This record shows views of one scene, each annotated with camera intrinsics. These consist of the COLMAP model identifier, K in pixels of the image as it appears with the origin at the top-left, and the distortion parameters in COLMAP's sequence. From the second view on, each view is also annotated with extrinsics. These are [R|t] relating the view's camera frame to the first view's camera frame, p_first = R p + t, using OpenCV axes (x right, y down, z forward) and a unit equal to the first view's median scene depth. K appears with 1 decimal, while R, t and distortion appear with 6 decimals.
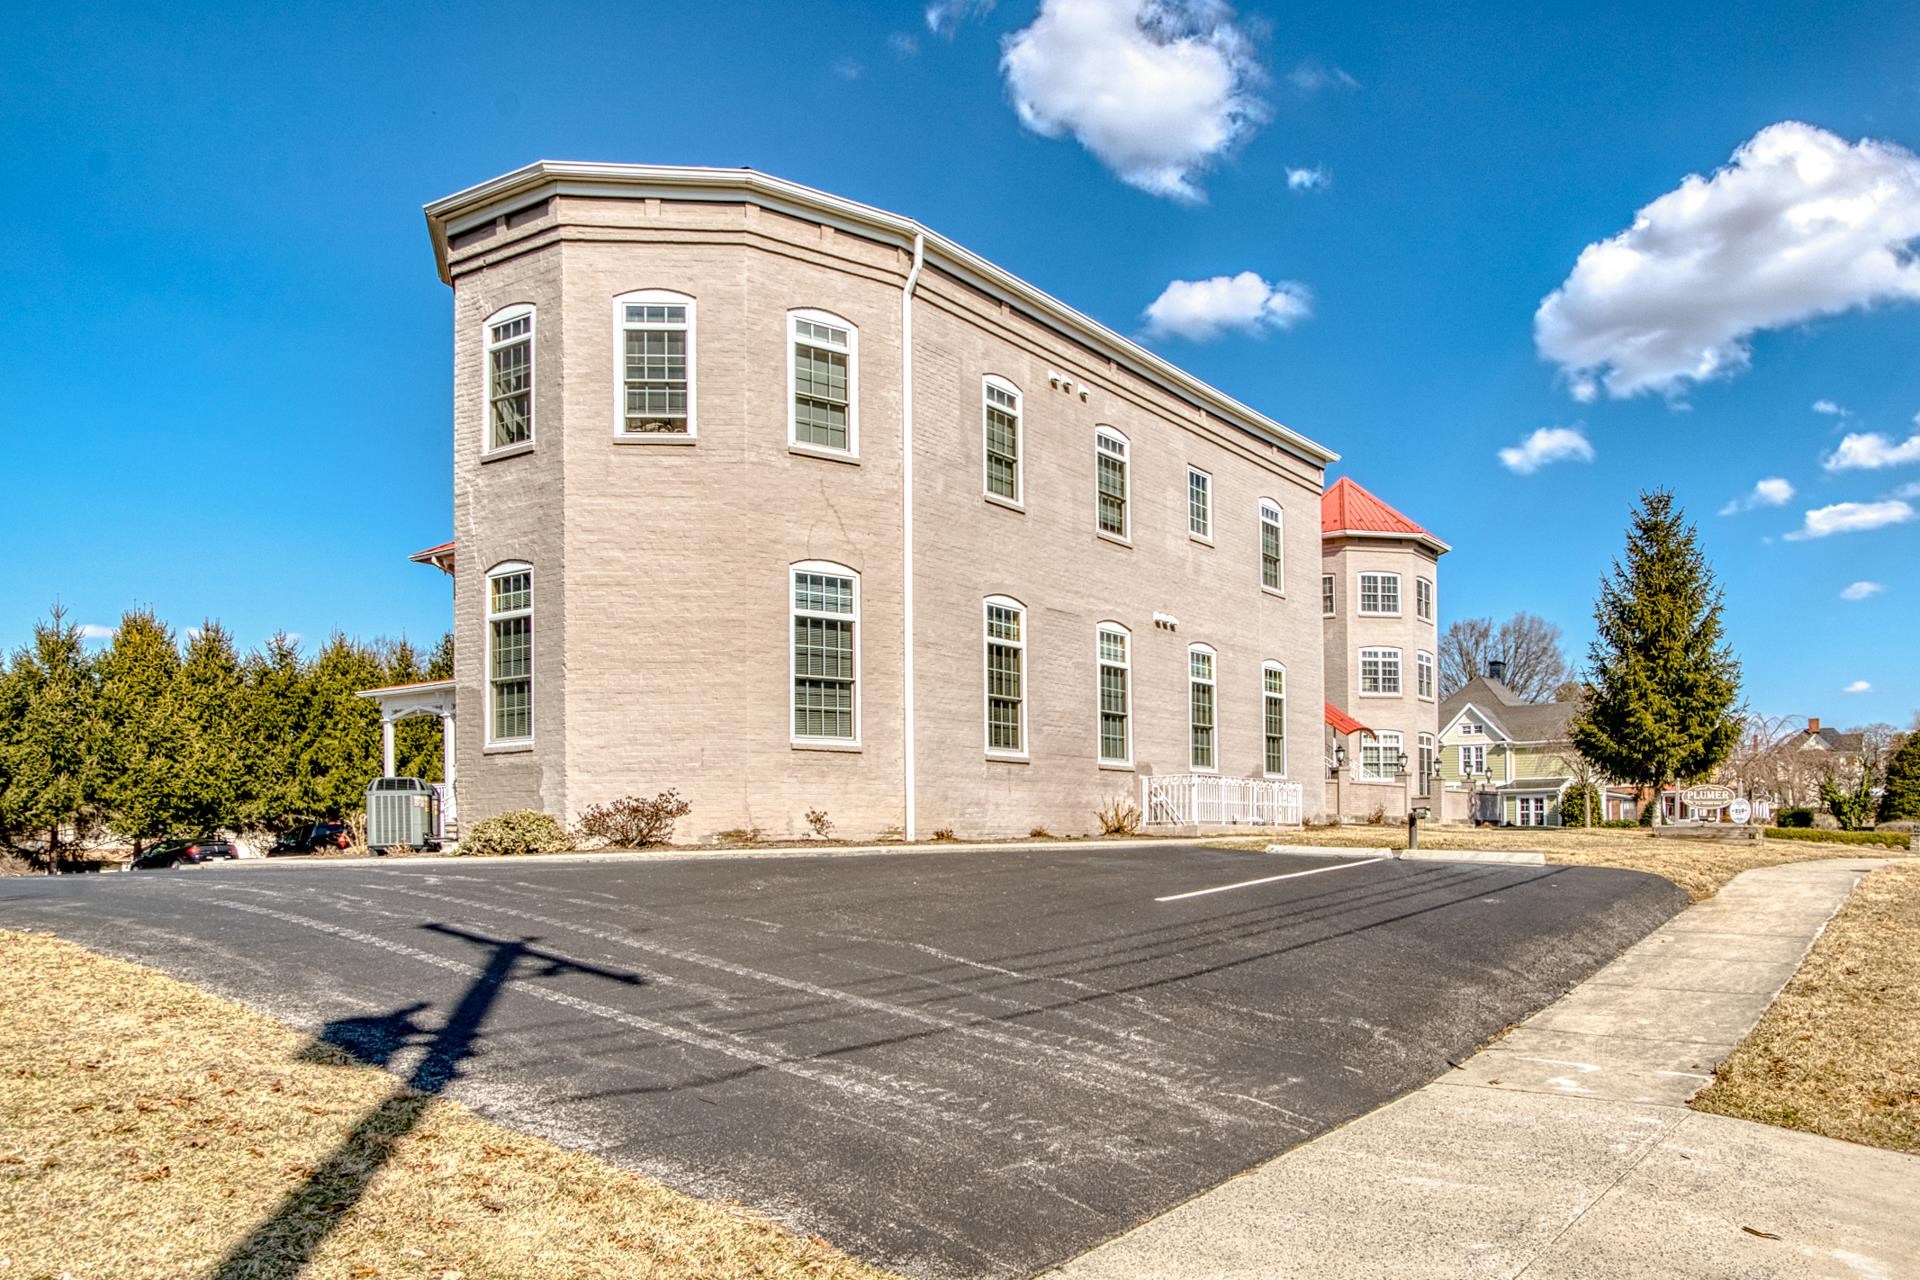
lens RADIAL K [[1389.1, 0, 1014.6], [0, 1389.1, 826.0], [0, 0, 1]] dist [-0.026800, 0.002905]
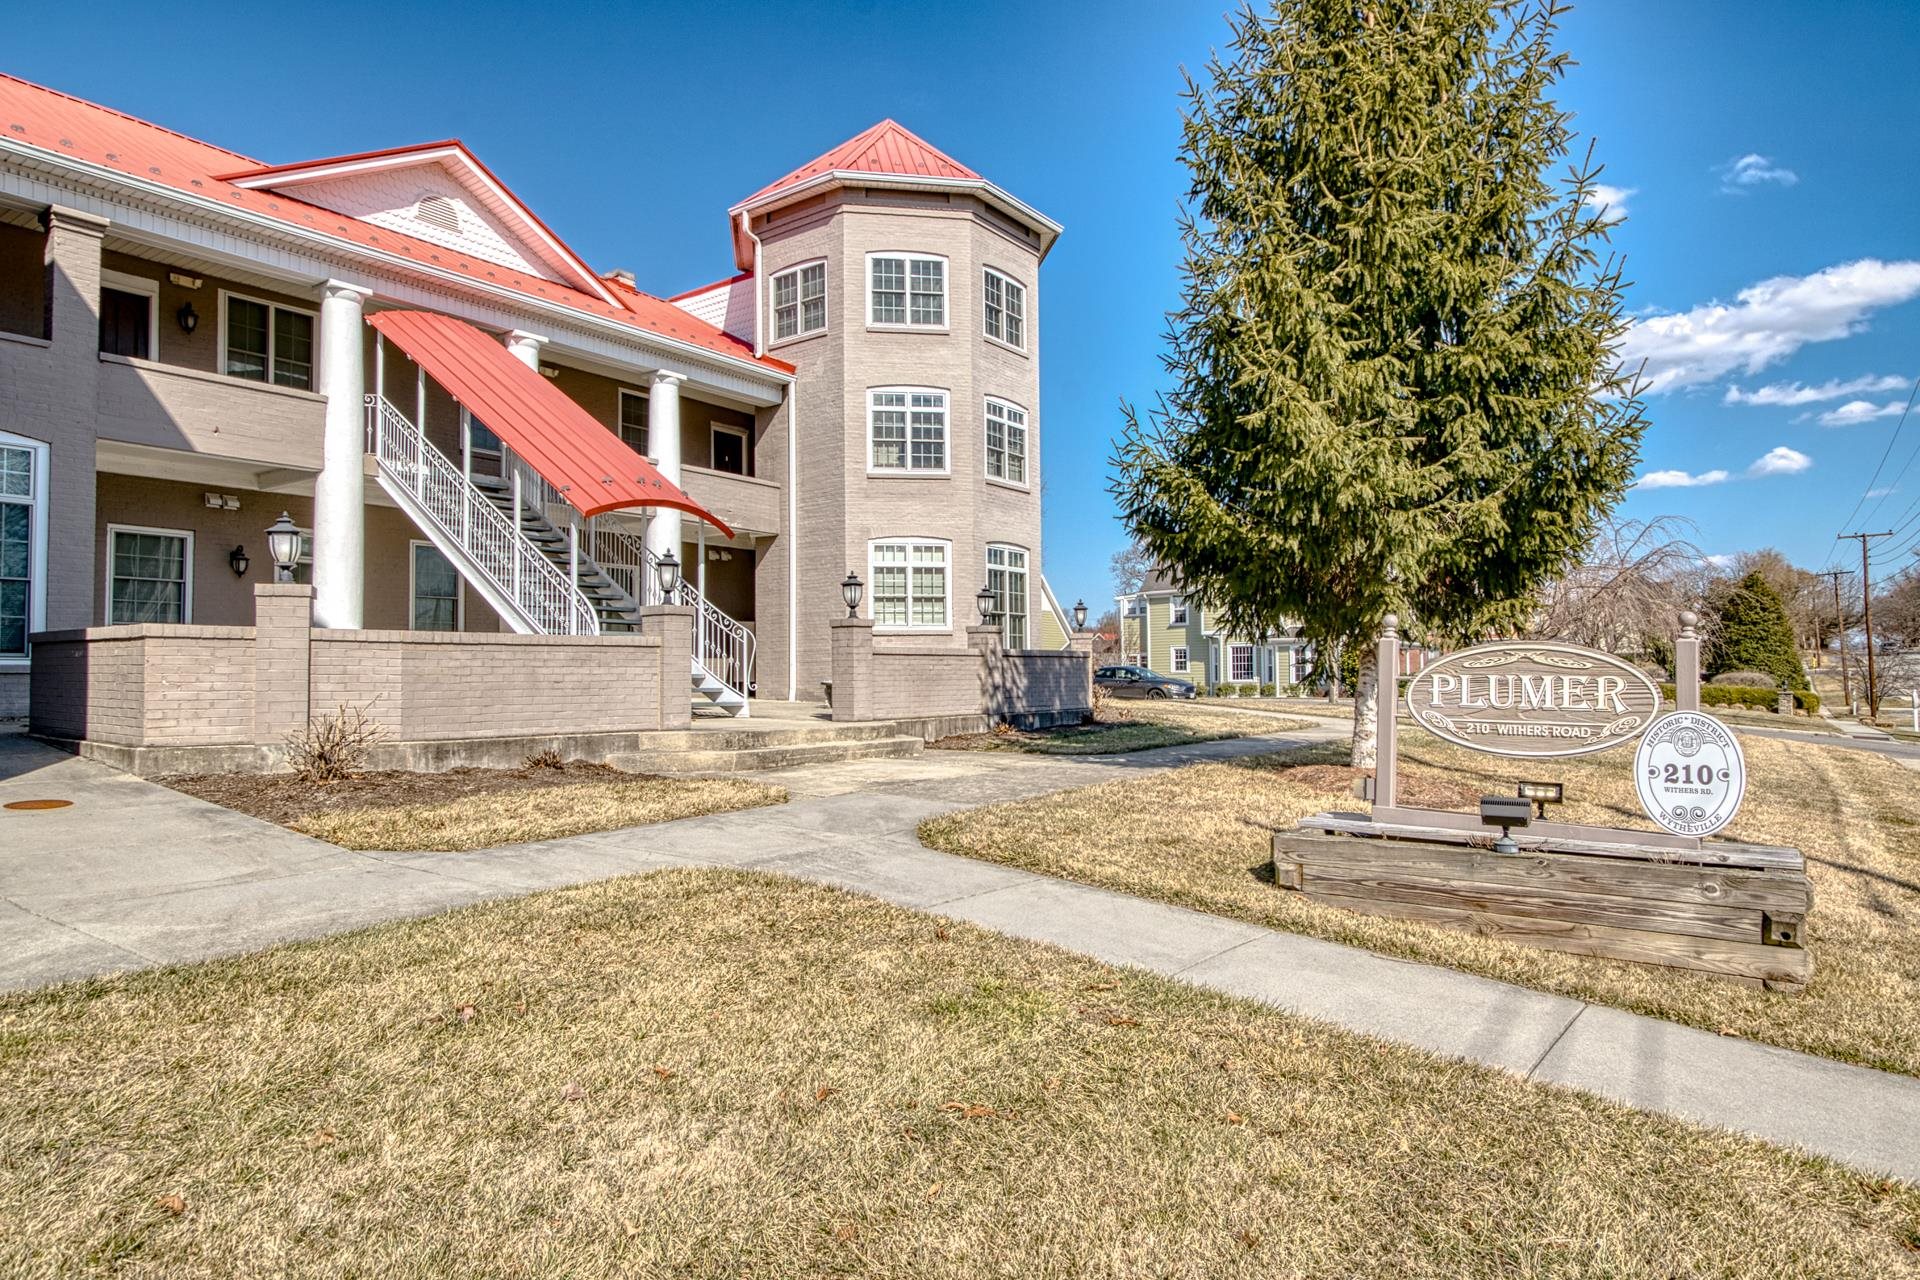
lens RADIAL K [[1102.2, 0, 931.5], [0, 1102.2, 637.6], [0, 0, 1]] dist [-0.008992, 0.000936]
pose [[0.999682, -0.003701, -0.024927, 0.375881], [0.003053, 0.999658, -0.025973, -0.023770], [0.025014, 0.025889, 0.999352, 0.748977]]
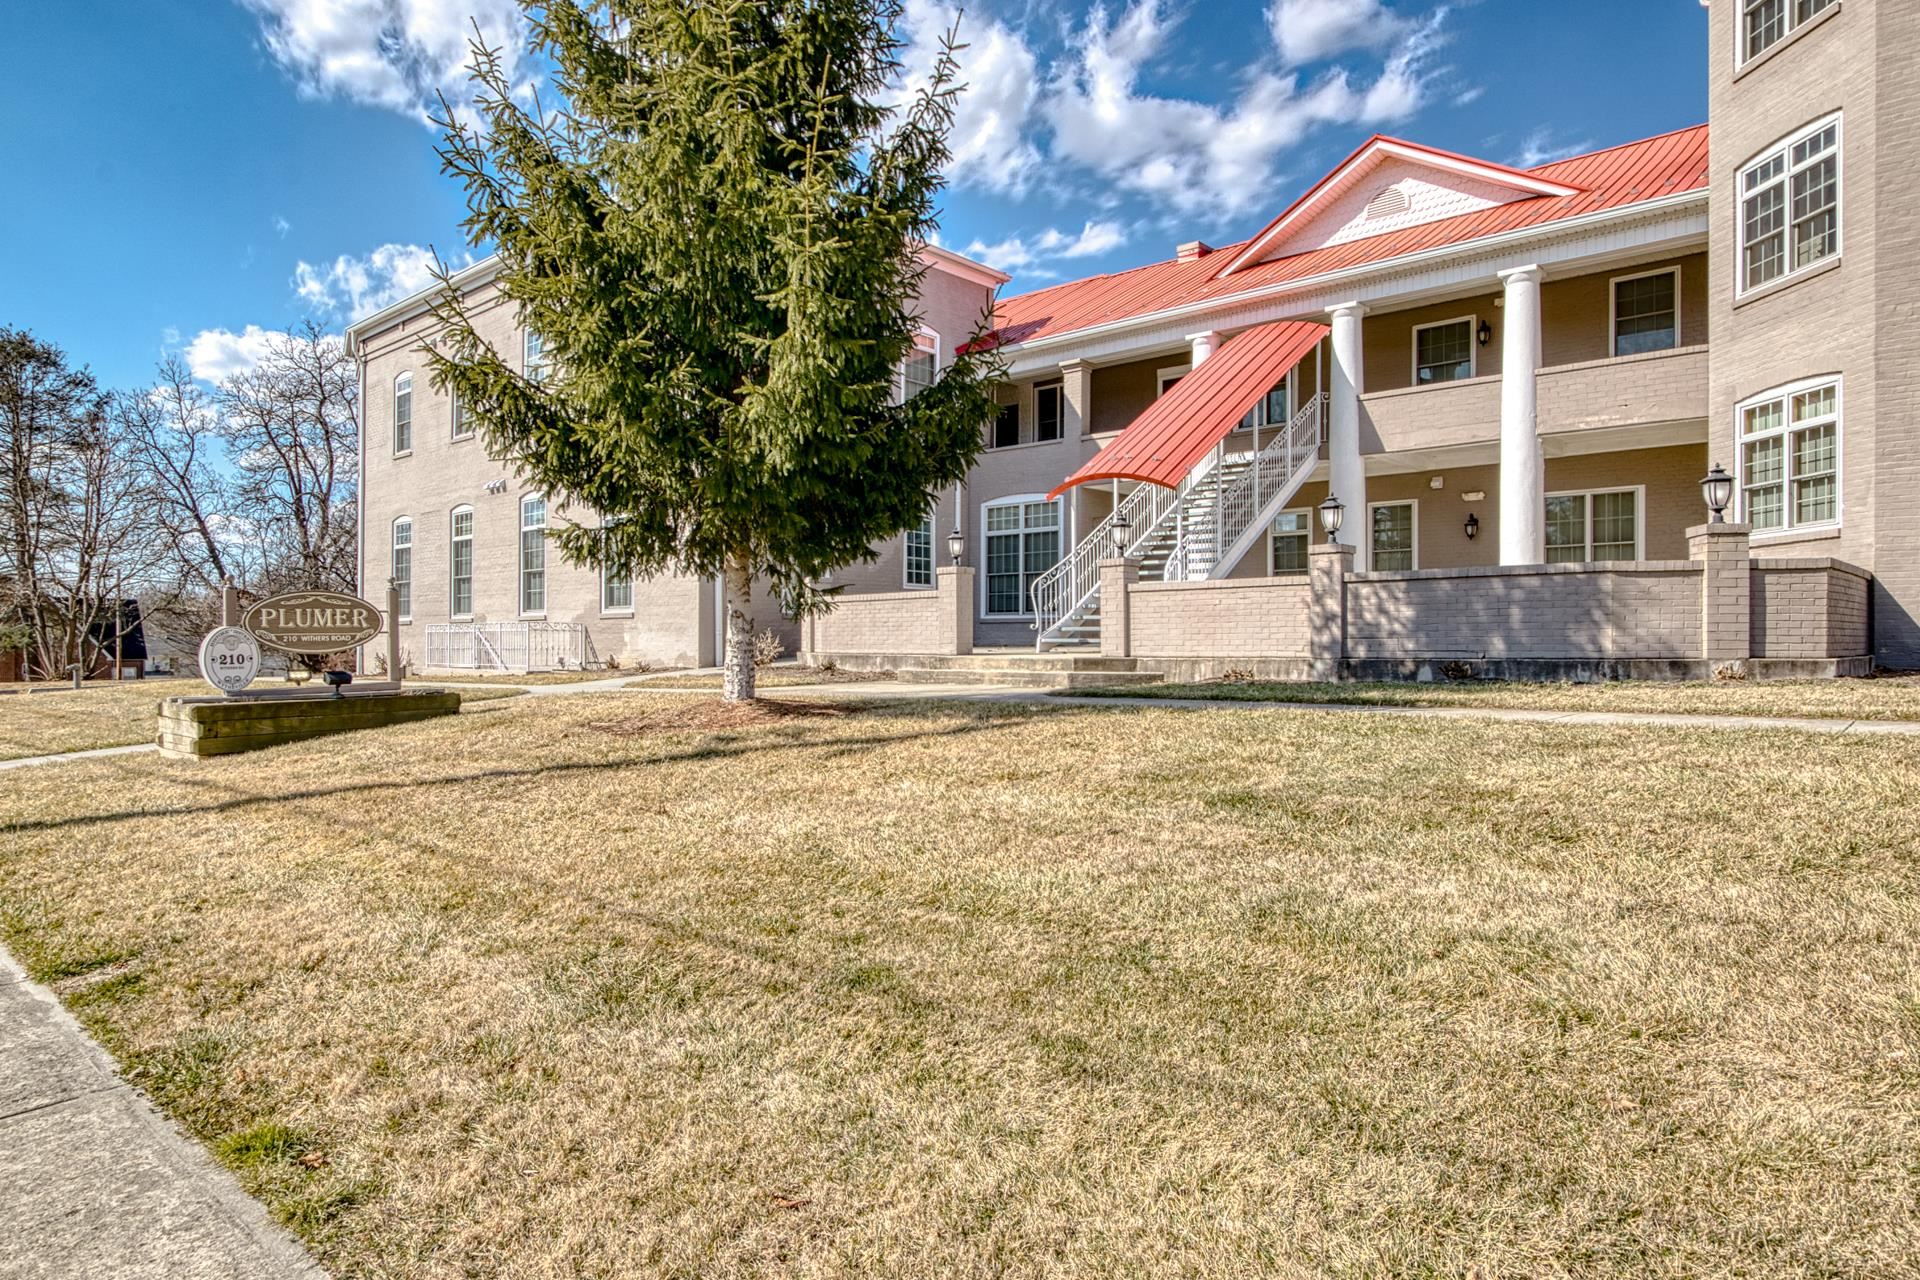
lens RADIAL K [[1102.2, 0, 1002.8], [0, 1102.2, 648.0], [0, 0, 1]] dist [-0.008992, 0.000936]
pose [[-0.078871, 0.007597, -0.996856, 0.722410], [0.011266, 0.999914, 0.006729, -0.012101], [0.996821, -0.010700, -0.078950, 1.100535]]
